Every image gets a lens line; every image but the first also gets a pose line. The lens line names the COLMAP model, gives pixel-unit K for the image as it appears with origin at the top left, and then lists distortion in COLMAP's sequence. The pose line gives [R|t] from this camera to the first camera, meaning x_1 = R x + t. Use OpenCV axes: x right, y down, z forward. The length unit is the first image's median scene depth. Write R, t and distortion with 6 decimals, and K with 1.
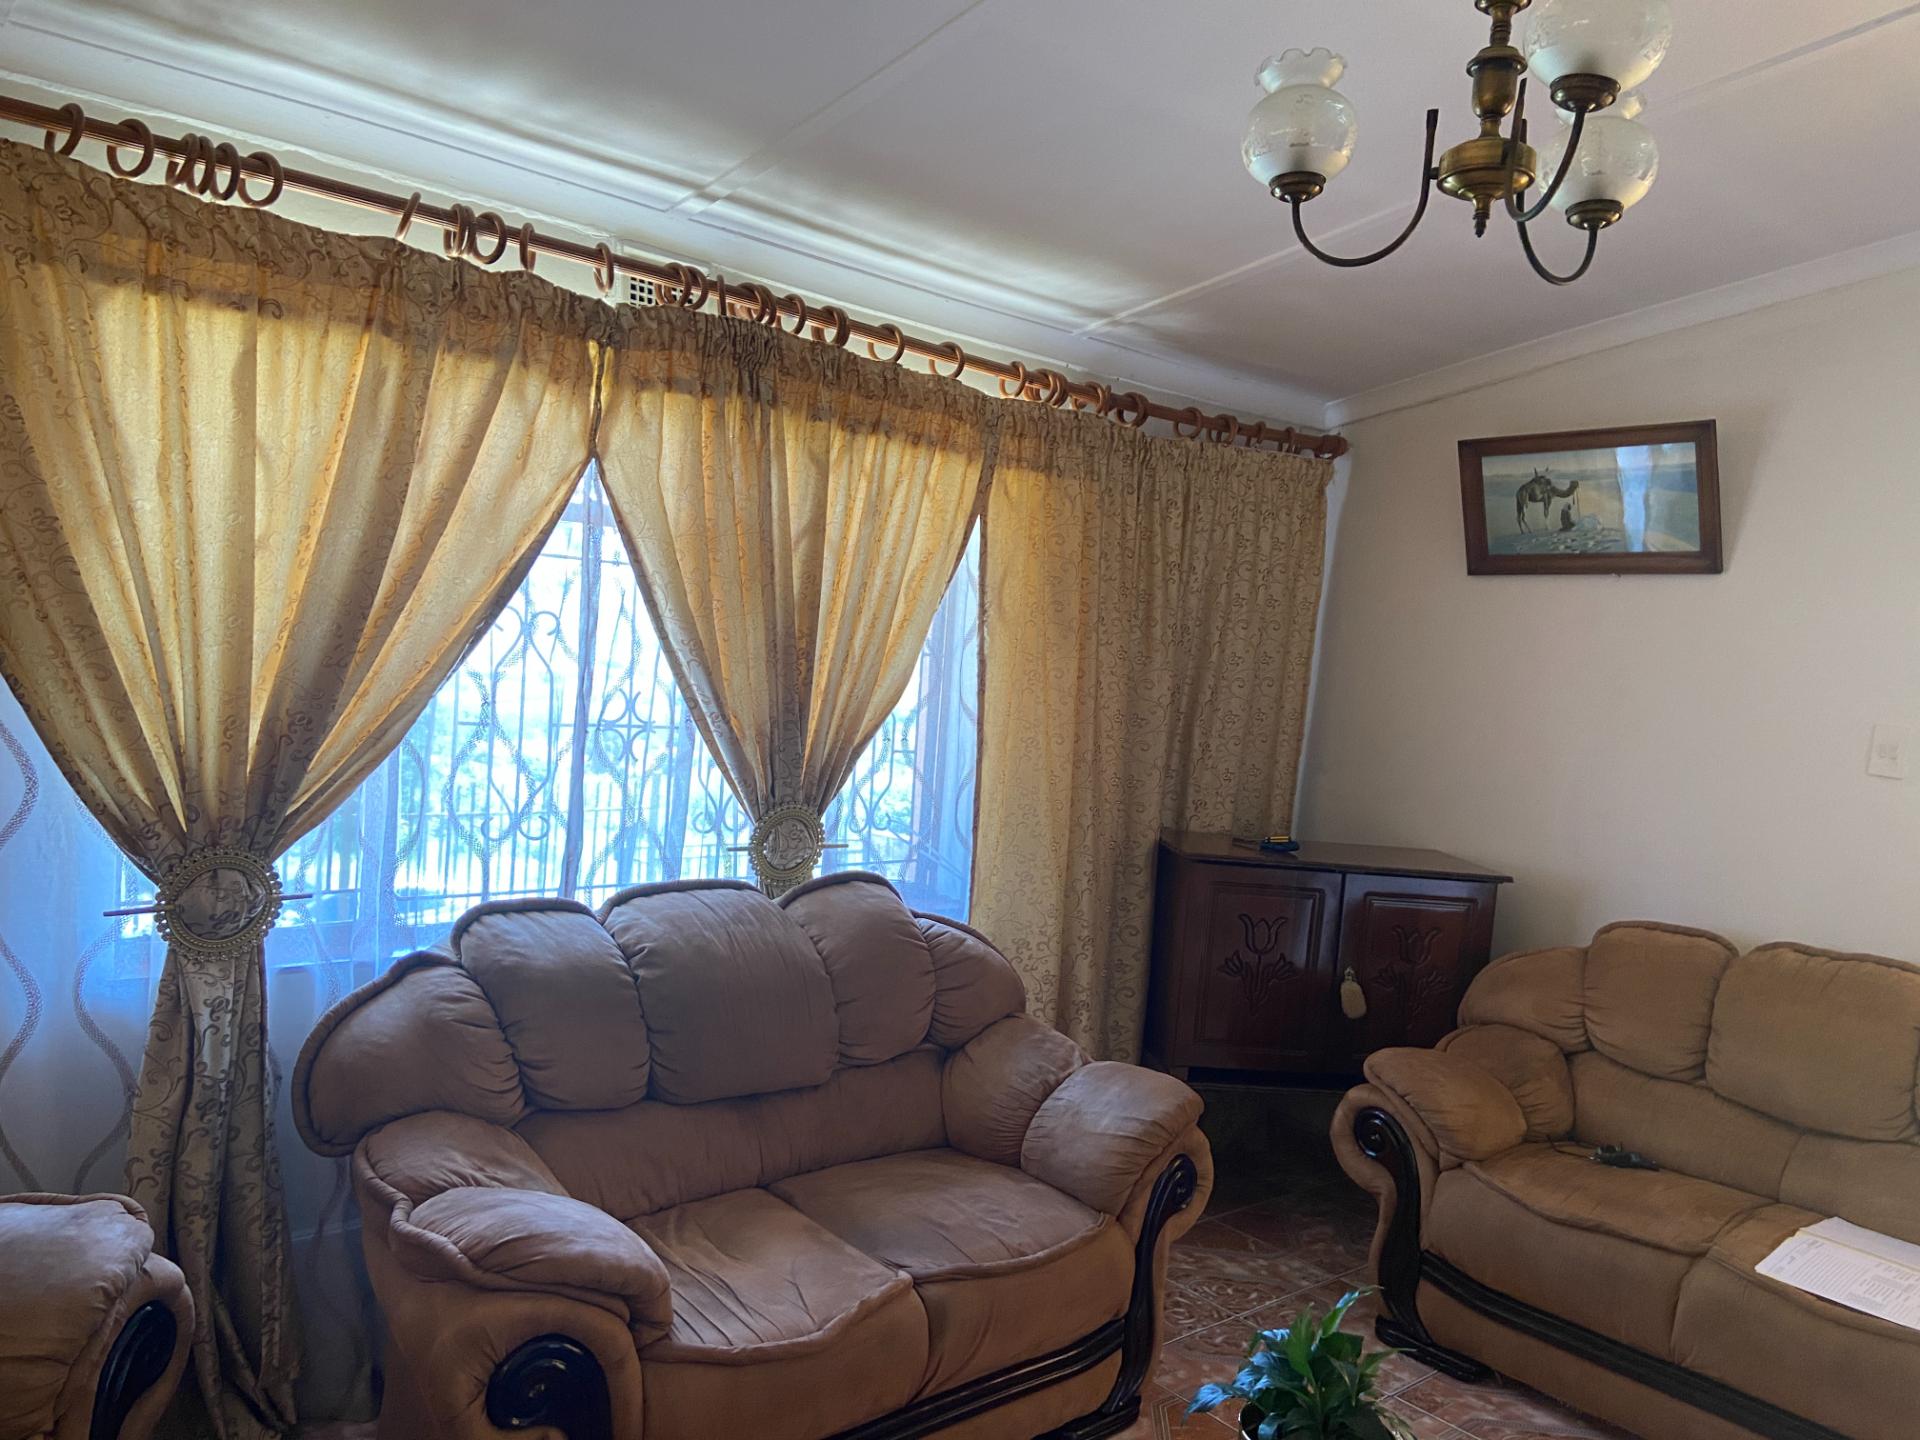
lens RADIAL K [[1446.4, 0, 972.7], [0, 1446.4, 722.6], [0, 0, 1]] dist [0.118586, -0.152930]
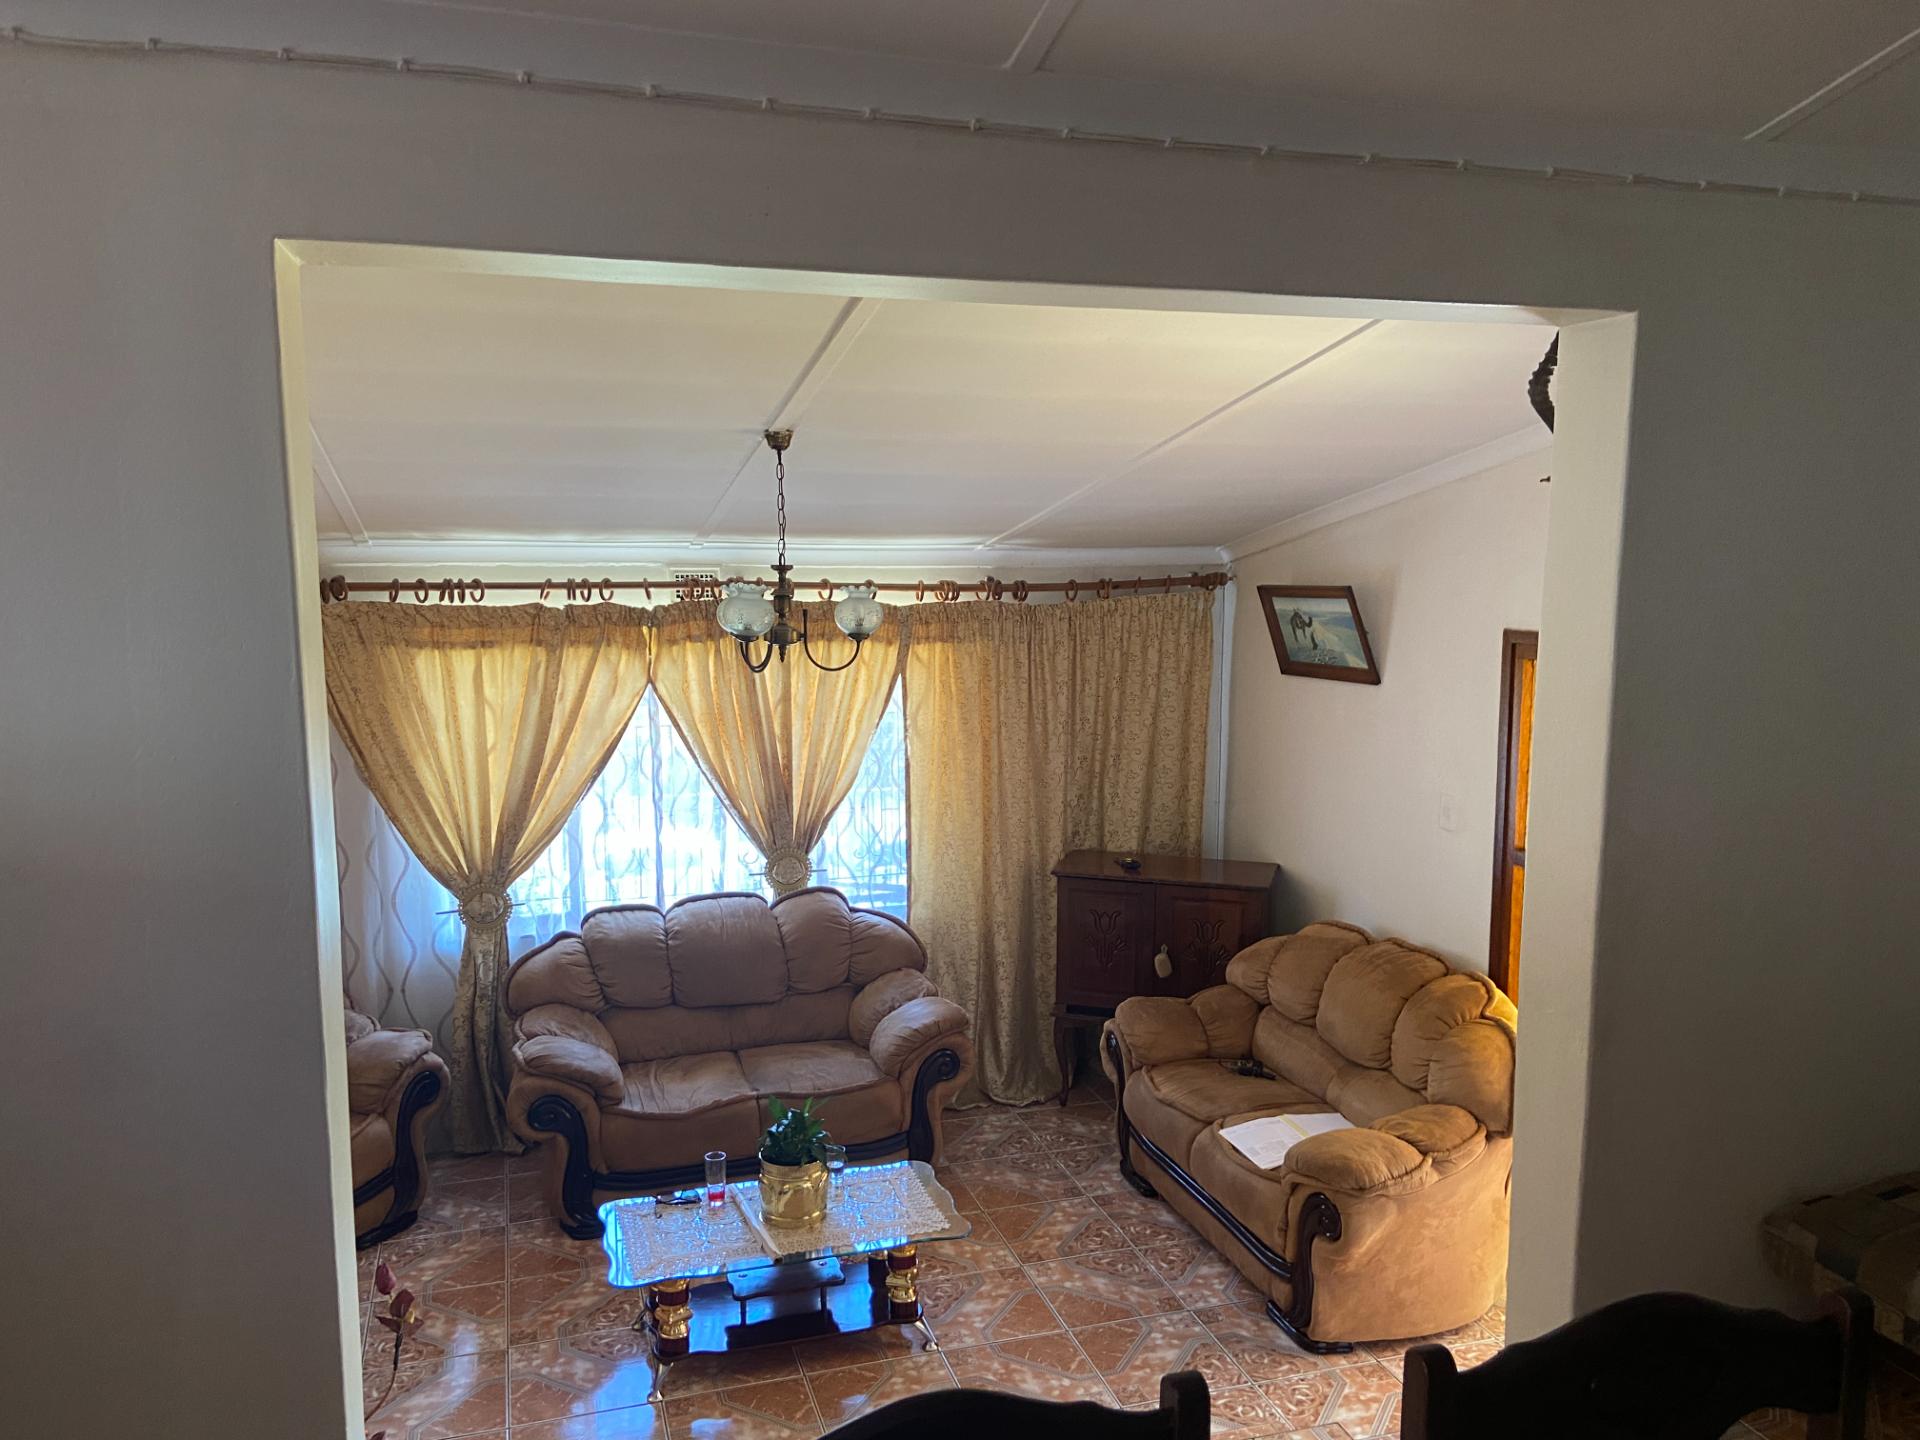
lens RADIAL K [[1446.4, 0, 972.7], [0, 1446.4, 722.6], [0, 0, 1]] dist [0.118586, -0.152930]
pose [[0.910257, -0.031826, -0.412820, 0.976117], [0.050785, 0.998095, 0.035031, -0.178396], [0.410918, -0.052852, 0.910139, -0.636925]]
